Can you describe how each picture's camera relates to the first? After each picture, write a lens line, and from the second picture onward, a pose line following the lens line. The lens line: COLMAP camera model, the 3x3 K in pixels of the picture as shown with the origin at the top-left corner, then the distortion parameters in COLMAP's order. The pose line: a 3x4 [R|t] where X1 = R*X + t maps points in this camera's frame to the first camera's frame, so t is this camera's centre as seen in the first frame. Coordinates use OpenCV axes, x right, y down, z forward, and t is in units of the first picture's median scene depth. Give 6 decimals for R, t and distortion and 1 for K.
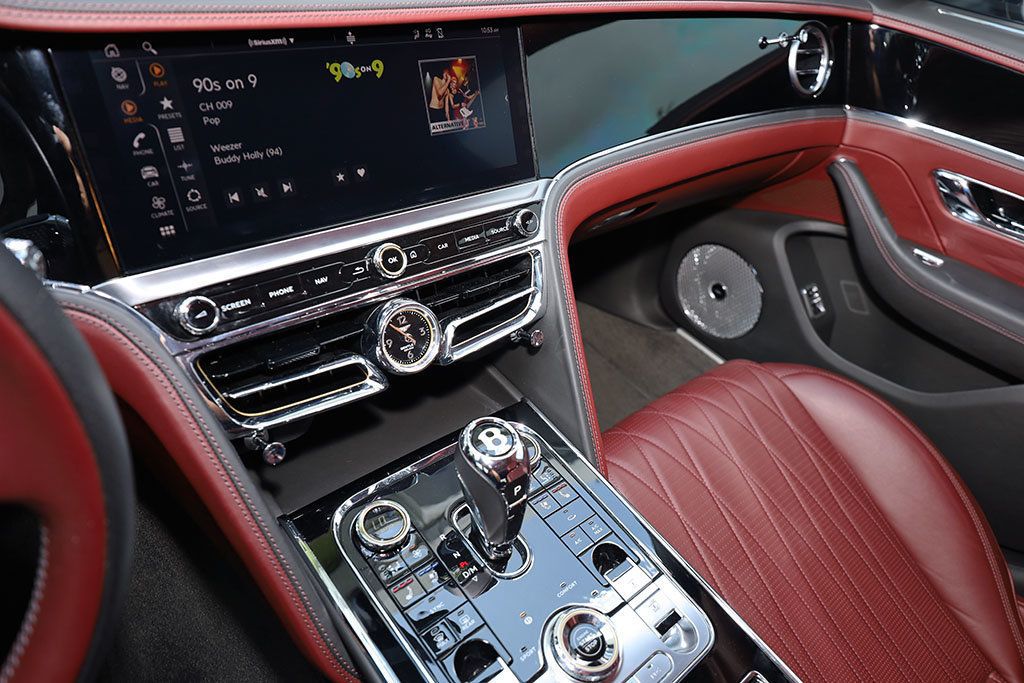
lens RADIAL K [[664.4, 0, 510.8], [0, 664.4, 337.9], [0, 0, 1]] dist [0.001914, 0.000372]
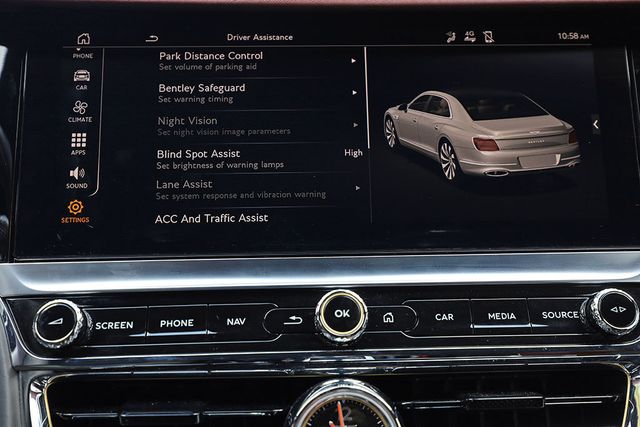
lens RADIAL K [[633.8, 0, 318.8], [0, 633.8, 211.2], [0, 0, 1]] dist [0.014482, 0.013399]
pose [[0.784236, 0.014539, -0.620292, 0.182787], [-0.282863, 0.898169, -0.336572, 0.009815], [0.552234, 0.439409, 0.708490, 0.465479]]
